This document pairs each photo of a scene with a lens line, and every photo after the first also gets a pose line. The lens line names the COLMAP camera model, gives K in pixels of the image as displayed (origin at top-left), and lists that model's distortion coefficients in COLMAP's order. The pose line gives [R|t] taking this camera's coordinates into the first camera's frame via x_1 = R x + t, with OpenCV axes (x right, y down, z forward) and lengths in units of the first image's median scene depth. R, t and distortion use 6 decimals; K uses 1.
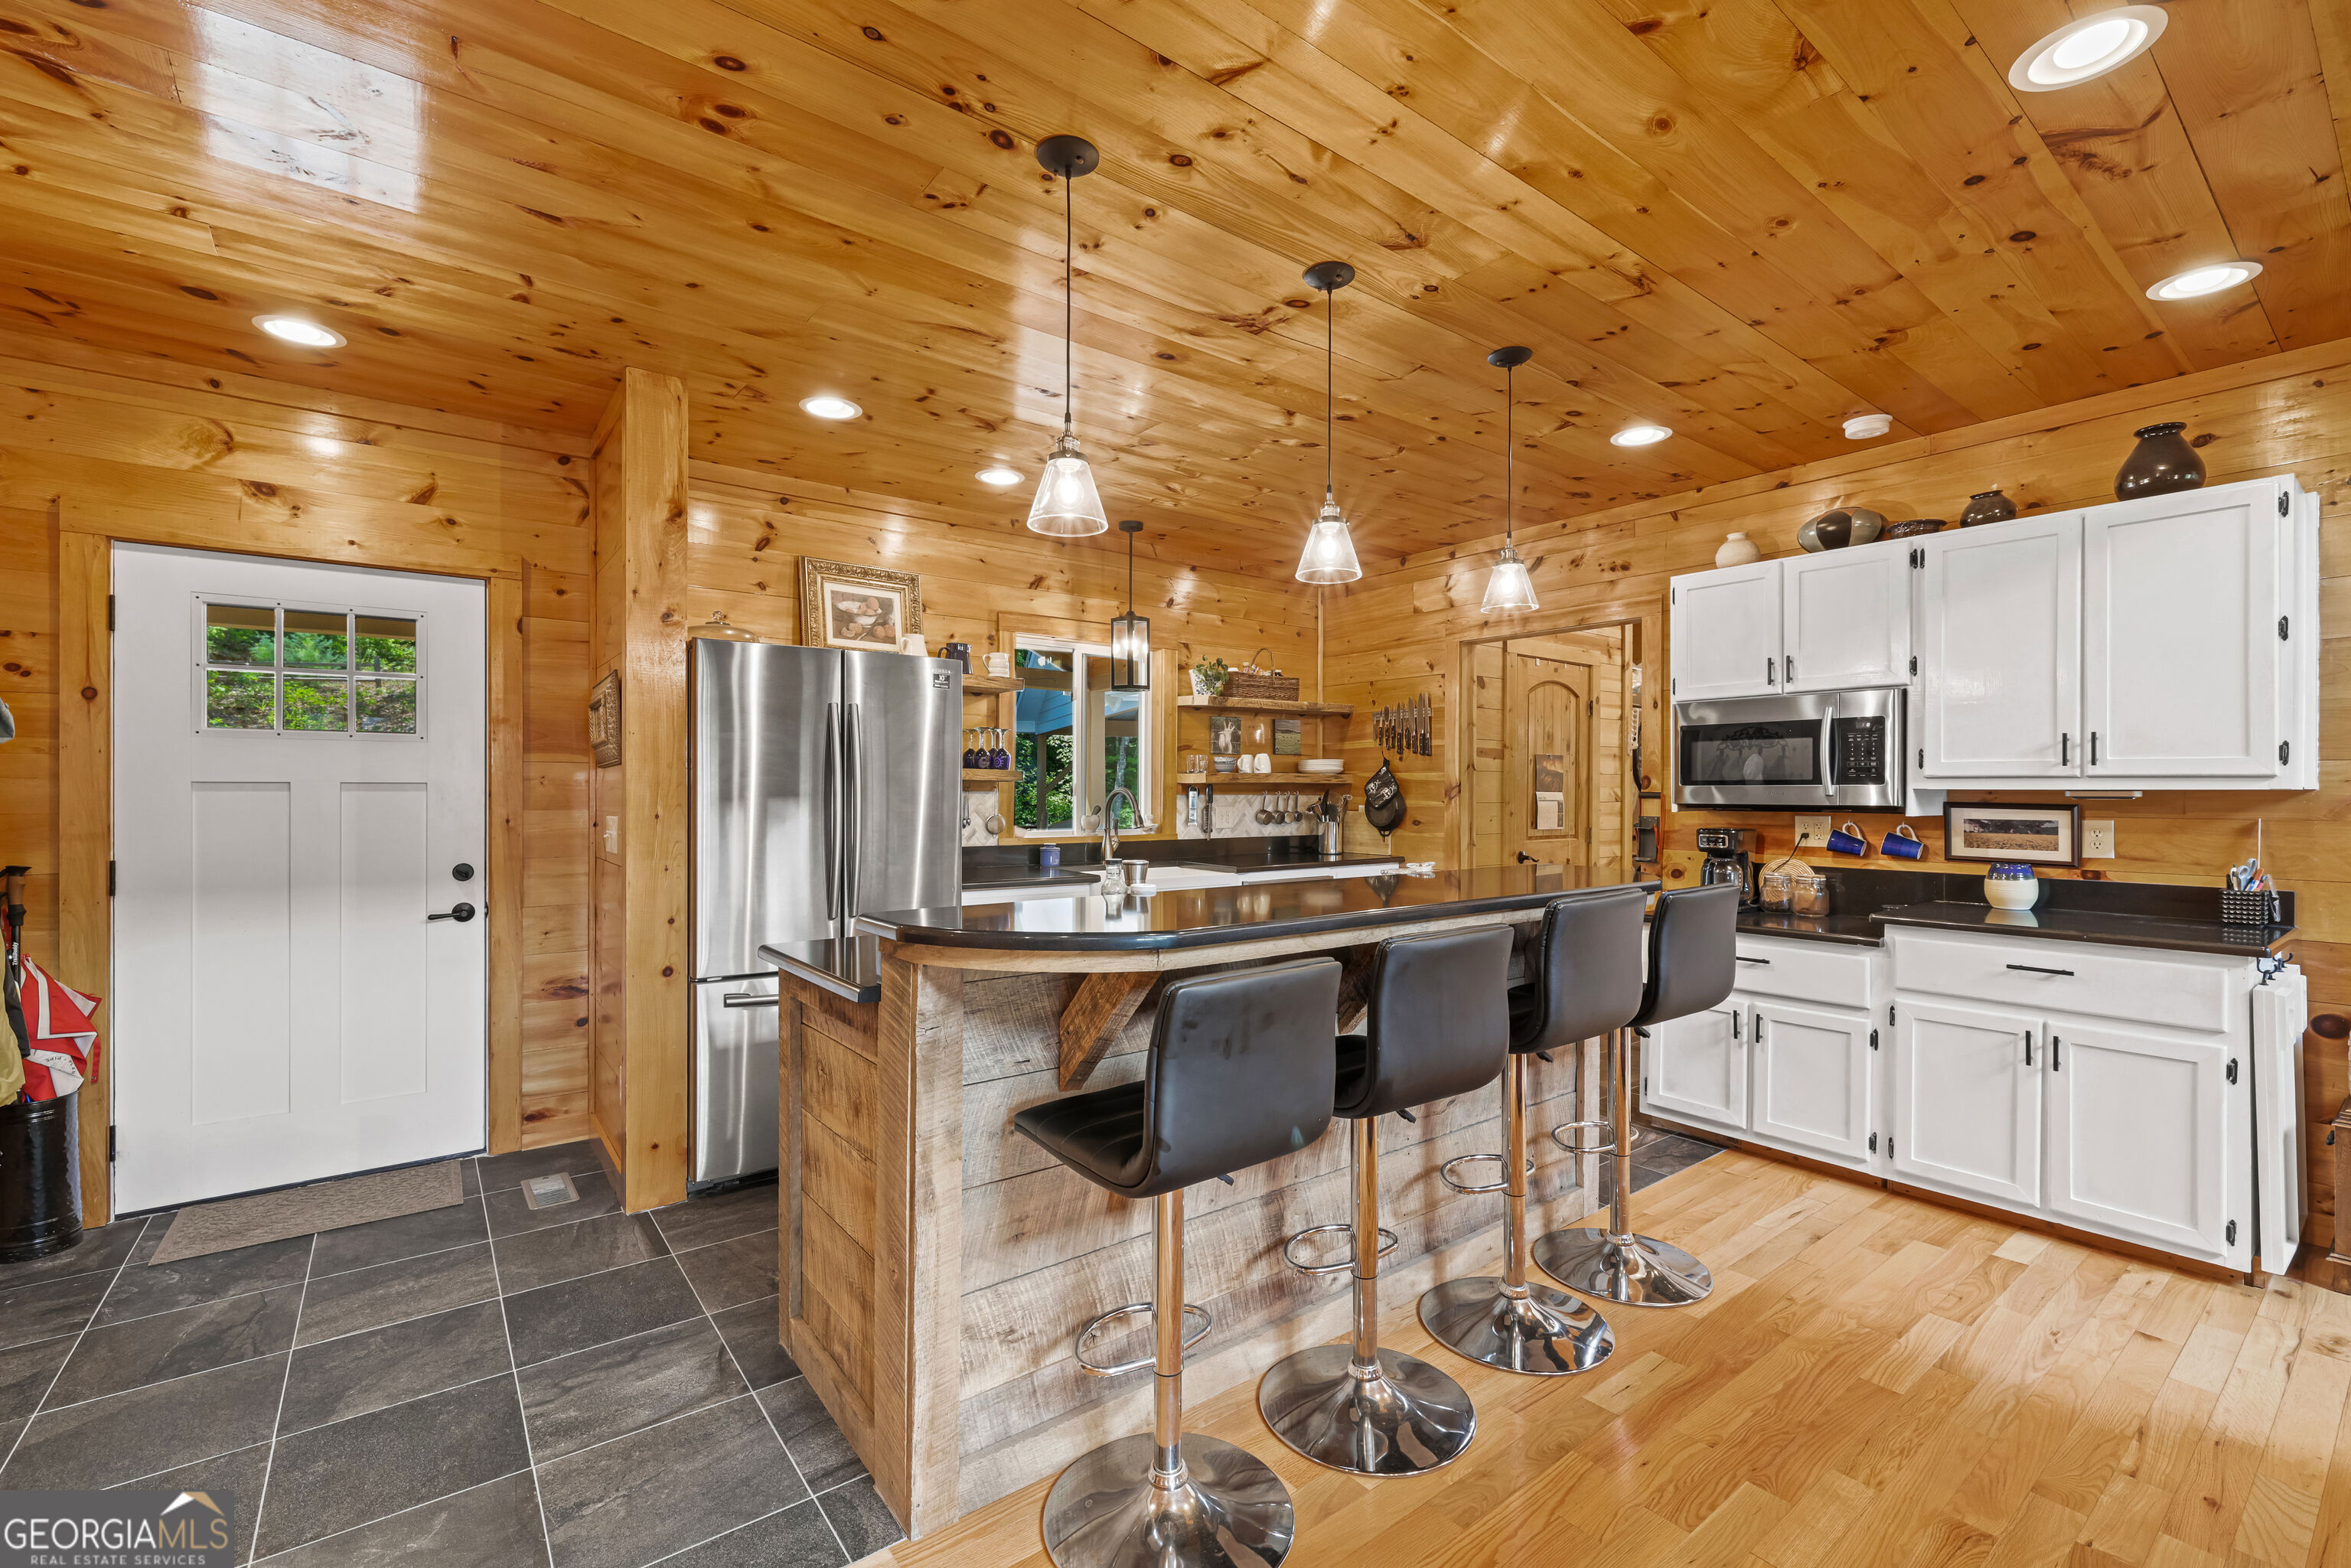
lens RADIAL K [[998.7, 0, 1176.4], [0, 998.7, 786.9], [0, 0, 1]] dist [0.000511, -0.000279]
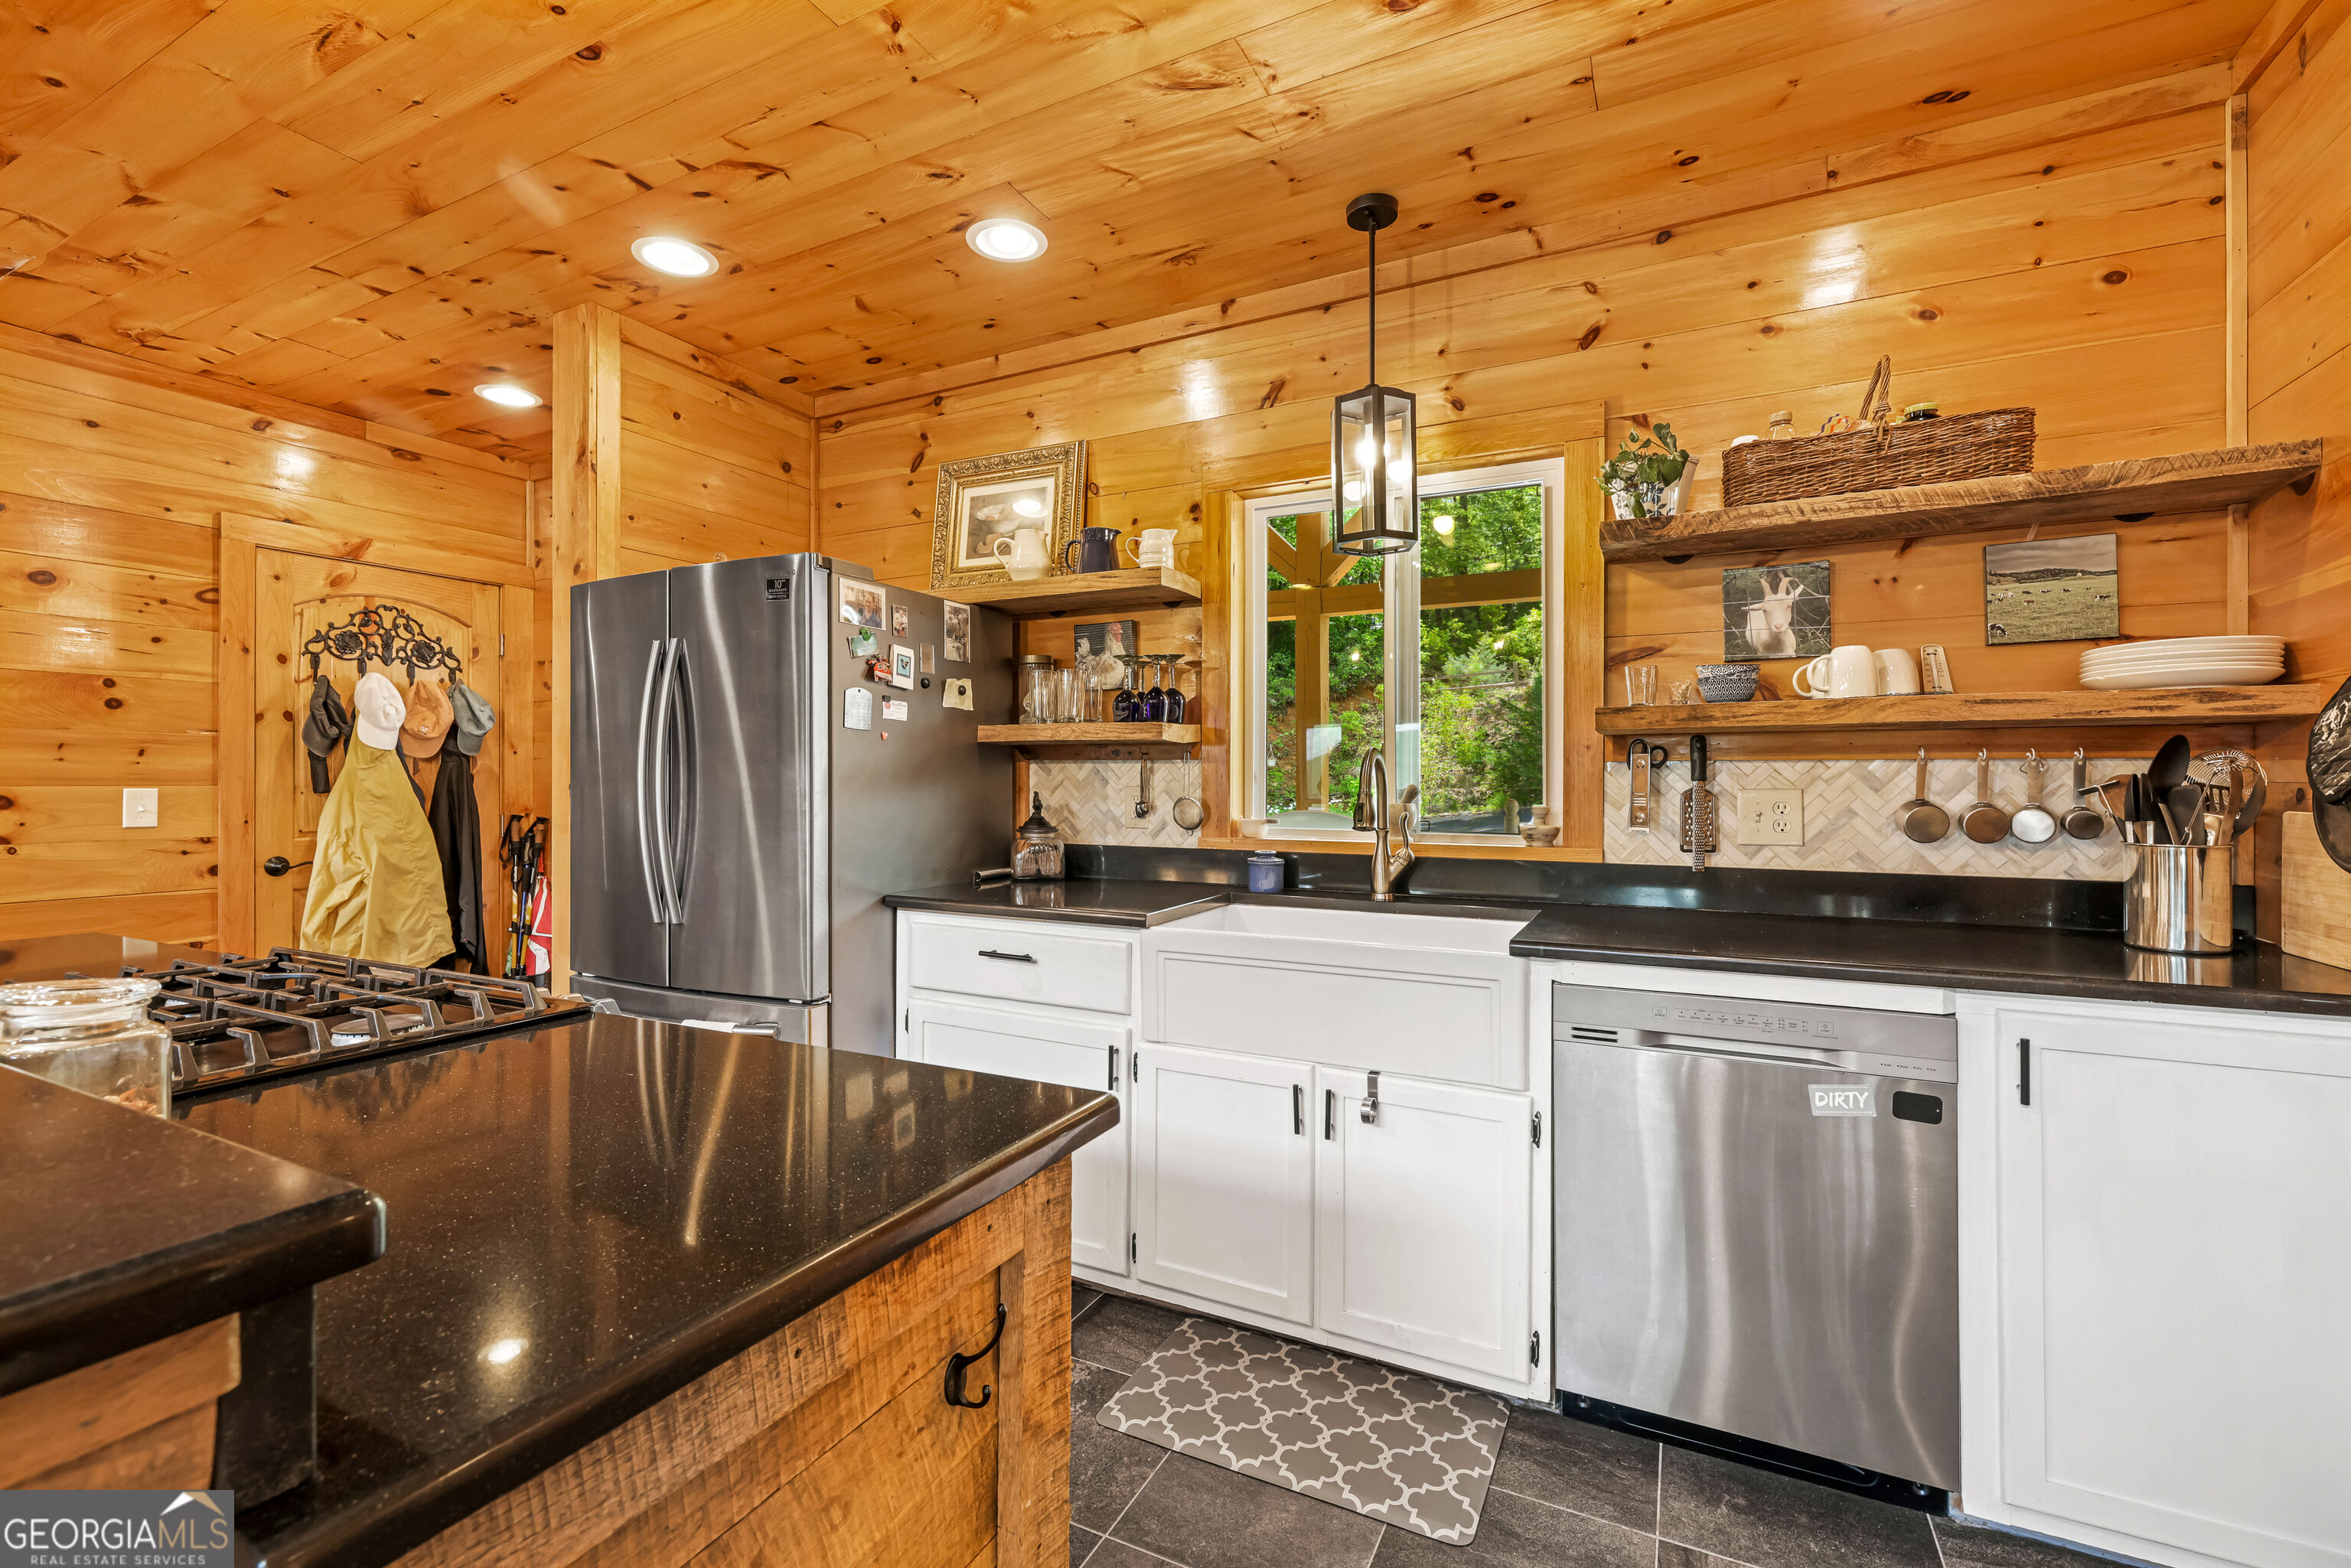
lens RADIAL K [[998.7, 0, 1174.2], [0, 998.7, 780.5], [0, 0, 1]] dist [0.000511, -0.000279]
pose [[0.423976, -0.003775, -0.905666, 0.304536], [0.003078, 0.999992, -0.002727, 0.015974], [0.905668, -0.001631, 0.423984, 0.612898]]
